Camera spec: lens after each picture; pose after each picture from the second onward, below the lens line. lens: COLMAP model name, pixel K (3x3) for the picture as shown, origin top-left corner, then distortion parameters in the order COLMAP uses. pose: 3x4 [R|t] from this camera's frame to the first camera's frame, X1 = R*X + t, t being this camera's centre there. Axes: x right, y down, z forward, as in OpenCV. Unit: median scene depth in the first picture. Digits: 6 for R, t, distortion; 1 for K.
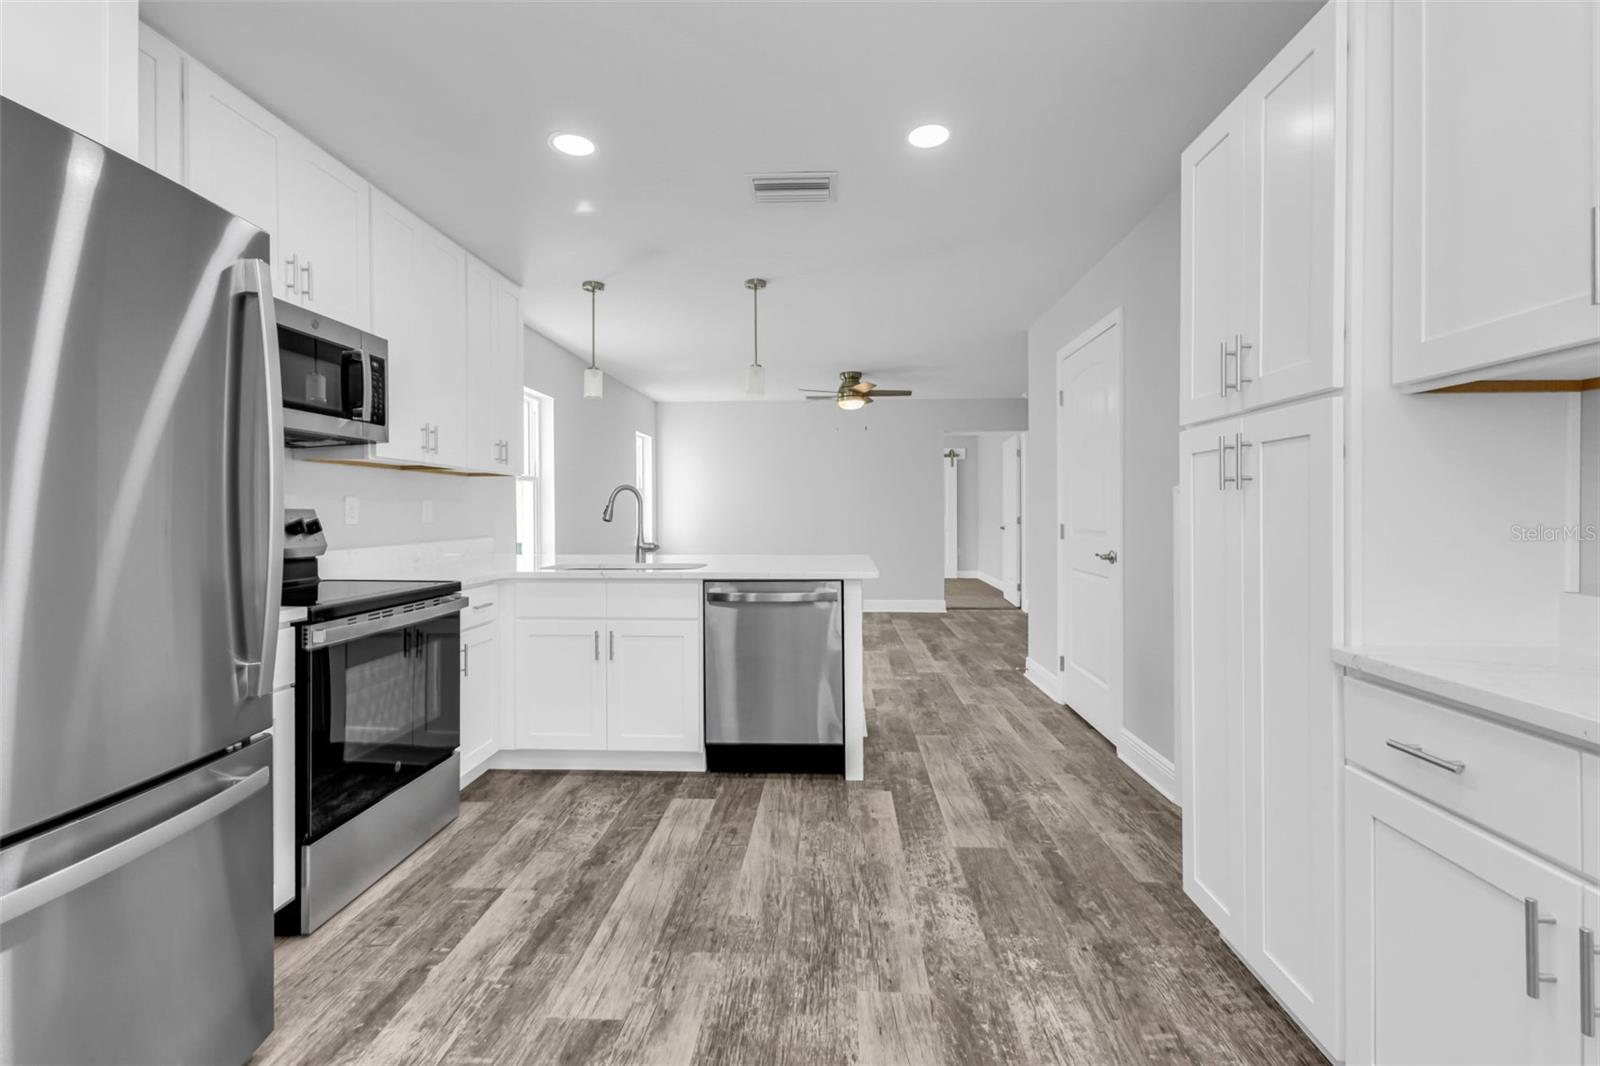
lens RADIAL K [[693.0, 0, 800.6], [0, 693.0, 519.2], [0, 0, 1]] dist [-0.027452, -0.000488]
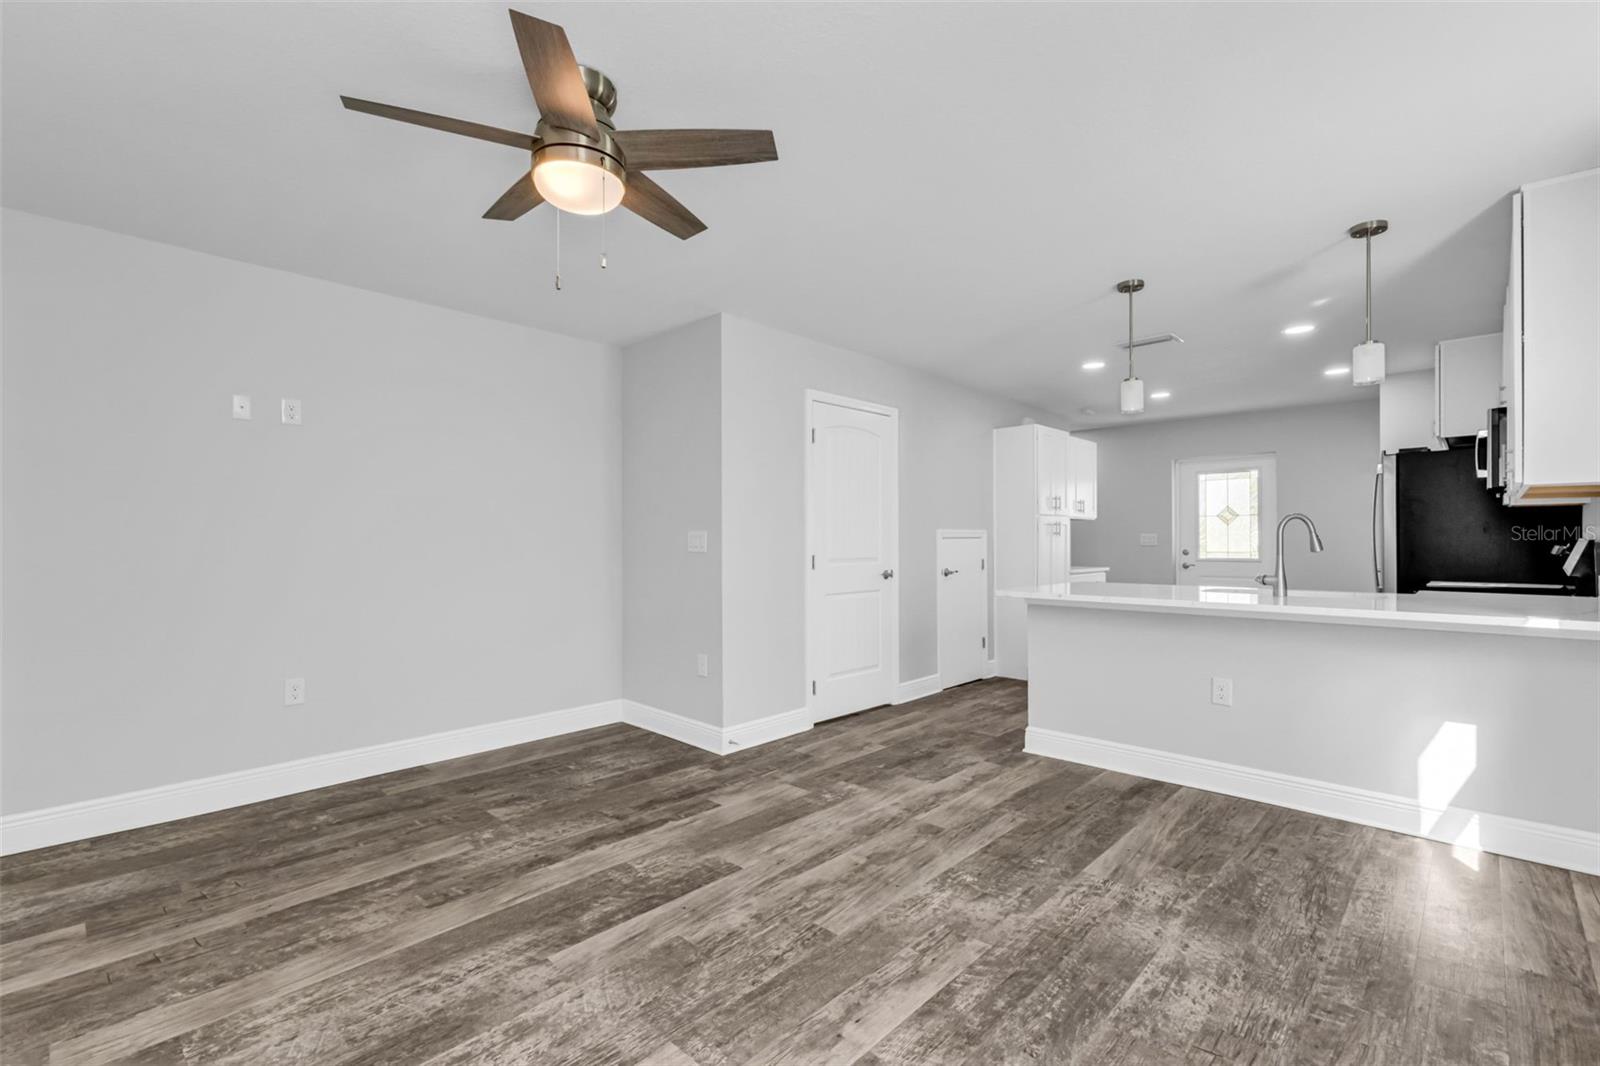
lens RADIAL K [[693.0, 0, 793.9], [0, 693.0, 541.1], [0, 0, 1]] dist [-0.027452, -0.000488]
pose [[-0.748130, -0.005472, 0.663530, -0.339970], [-0.001310, 0.999976, 0.006770, -0.025418], [-0.663551, 0.004195, -0.748119, 2.039730]]
